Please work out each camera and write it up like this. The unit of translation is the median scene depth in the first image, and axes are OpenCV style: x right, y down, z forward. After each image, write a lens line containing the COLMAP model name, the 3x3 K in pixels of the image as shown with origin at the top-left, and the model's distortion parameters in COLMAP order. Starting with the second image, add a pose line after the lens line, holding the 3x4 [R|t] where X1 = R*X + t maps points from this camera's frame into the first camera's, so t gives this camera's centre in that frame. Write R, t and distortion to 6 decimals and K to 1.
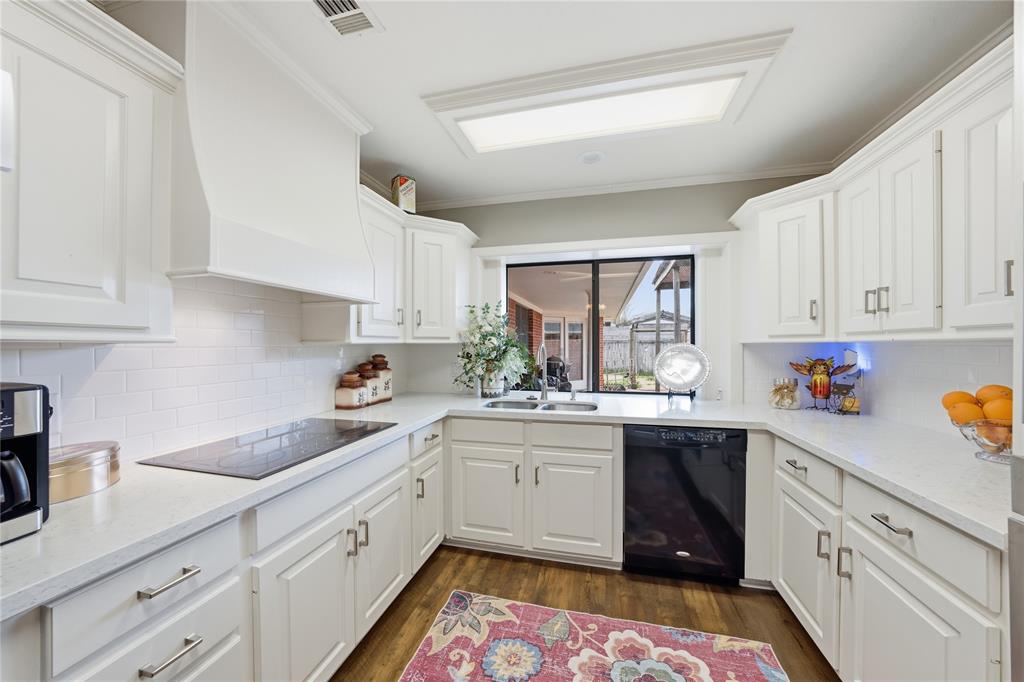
lens RADIAL K [[357.7, 0, 518.6], [0, 357.7, 345.1], [0, 0, 1]] dist [-0.007247, 0.000468]
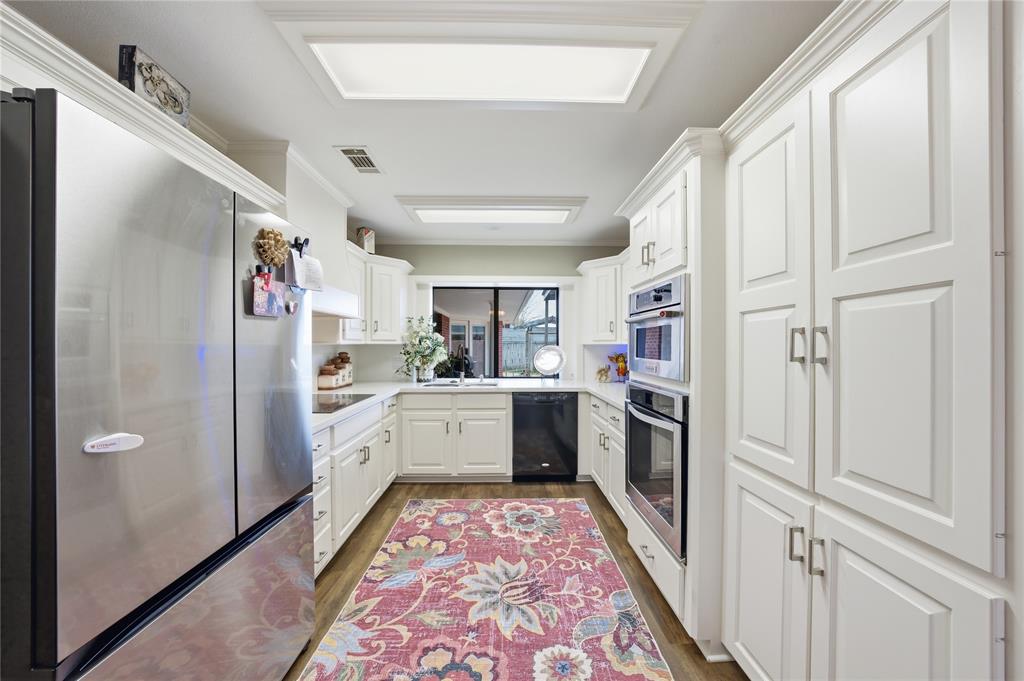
lens RADIAL K [[357.7, 0, 509.2], [0, 357.7, 346.0], [0, 0, 1]] dist [-0.007247, 0.000468]
pose [[0.968878, 0.001061, 0.247535, -0.124148], [-0.001530, 0.999997, 0.001702, -0.000258], [-0.247533, -0.002027, 0.968877, -0.553279]]
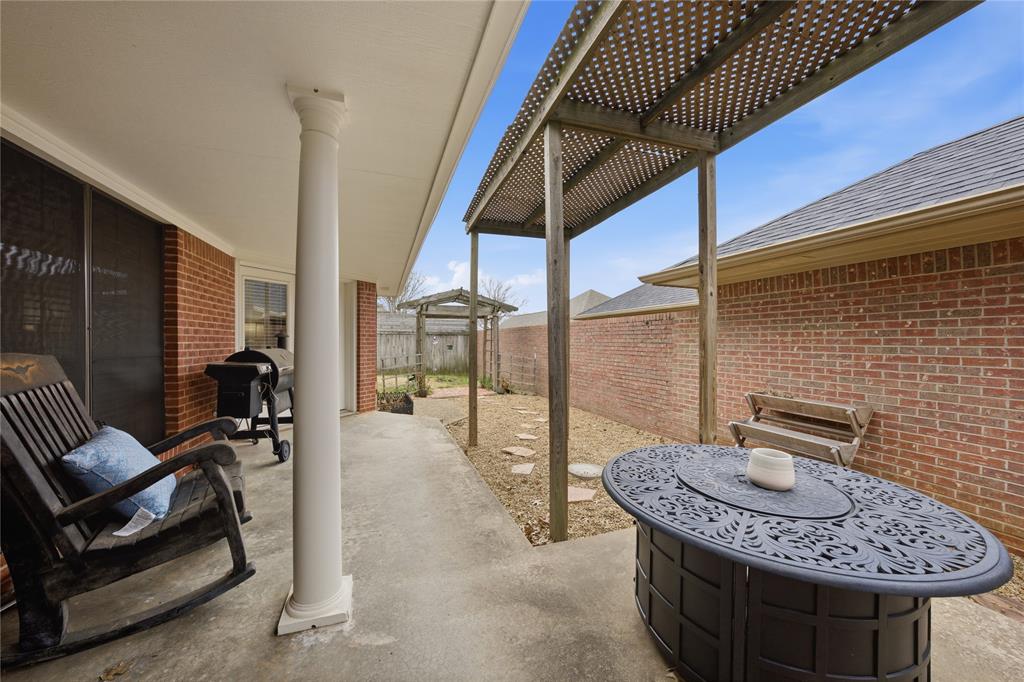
lens RADIAL K [[357.7, 0, 513.4], [0, 357.7, 342.4], [0, 0, 1]] dist [-0.007247, 0.000468]
pose [[0.834162, -0.000130, 0.551520, 0.478775], [-0.001957, 0.999993, 0.003196, 0.076048], [-0.551517, -0.003746, 0.834156, 1.825299]]
